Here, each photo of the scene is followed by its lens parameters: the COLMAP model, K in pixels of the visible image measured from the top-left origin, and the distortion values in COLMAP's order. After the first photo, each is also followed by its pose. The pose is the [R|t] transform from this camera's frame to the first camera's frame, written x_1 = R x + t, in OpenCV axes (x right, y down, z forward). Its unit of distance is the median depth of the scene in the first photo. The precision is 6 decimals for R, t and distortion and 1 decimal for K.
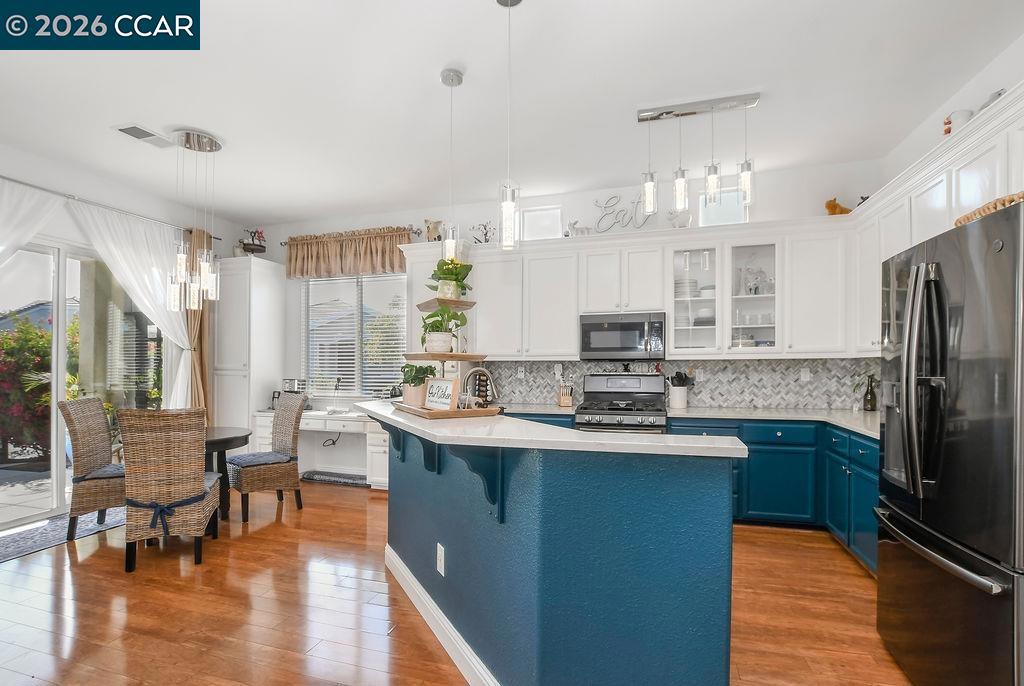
lens RADIAL K [[484.9, 0, 502.6], [0, 484.9, 356.2], [0, 0, 1]] dist [-0.033681, 0.007961]
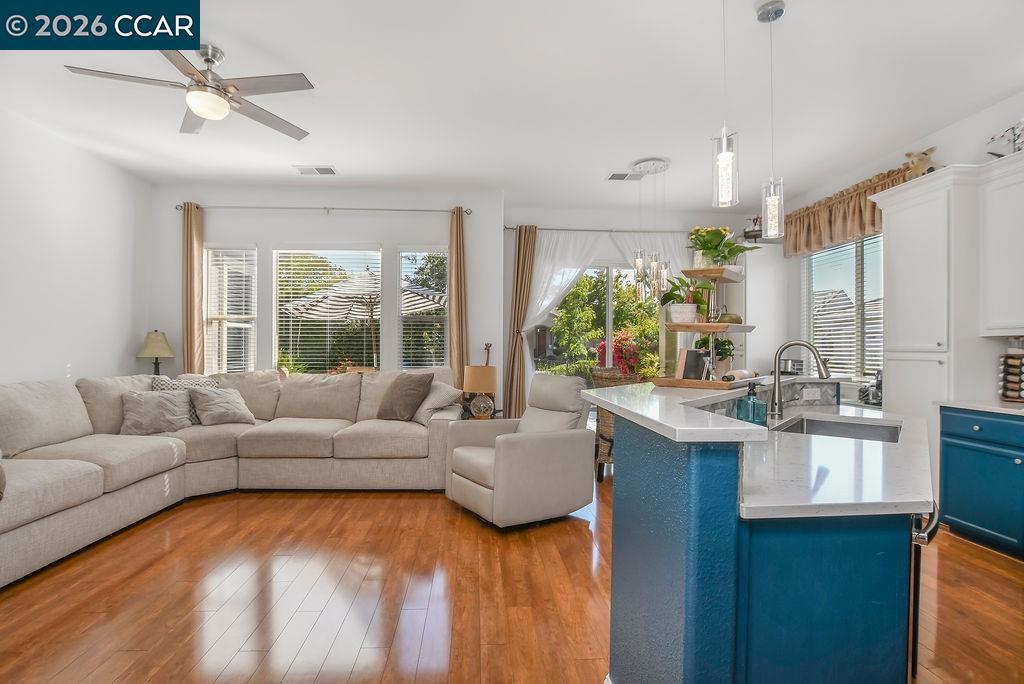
lens RADIAL K [[484.9, 0, 507.8], [0, 484.9, 351.5], [0, 0, 1]] dist [-0.033681, 0.007961]
pose [[0.351031, 0.006845, -0.936339, 0.355433], [0.013328, 0.999835, 0.012305, 0.015125], [0.936269, -0.016799, 0.350882, 0.154983]]
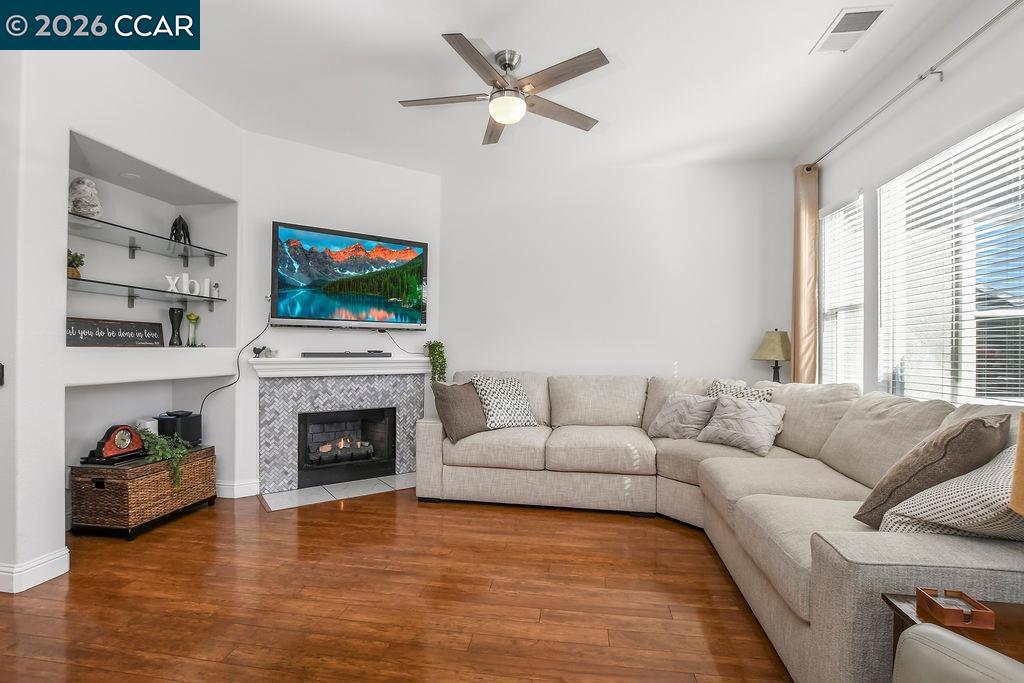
lens RADIAL K [[478.9, 0, 494.4], [0, 478.9, 349.1], [0, 0, 1]] dist [-0.021388, 0.001680]
pose [[-0.990880, -0.007665, -0.134528, -0.282658], [-0.005137, 0.999804, -0.019129, 0.029878], [0.134649, -0.018263, -0.990725, 0.650697]]
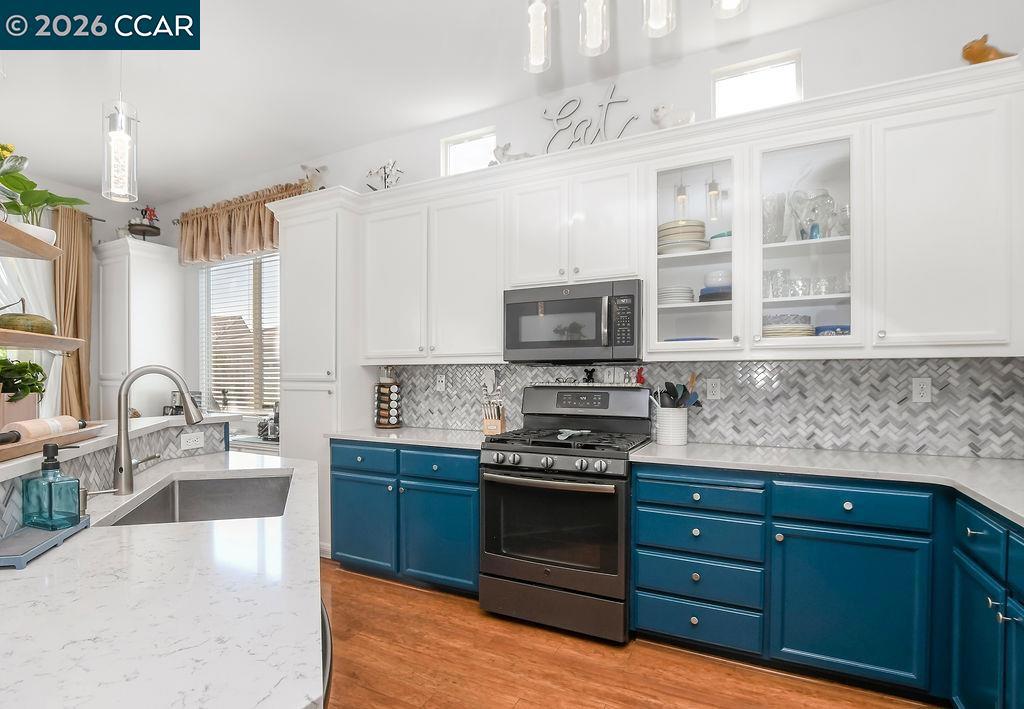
lens RADIAL K [[535.2, 0, 454.1], [0, 535.2, 382.2], [0, 0, 1]] dist [-0.032555, 0.000821]
pose [[0.970915, 0.005295, -0.239368, 0.267631], [0.000536, 0.999705, 0.024288, 0.016437], [0.239426, -0.023710, 0.970625, 0.322777]]
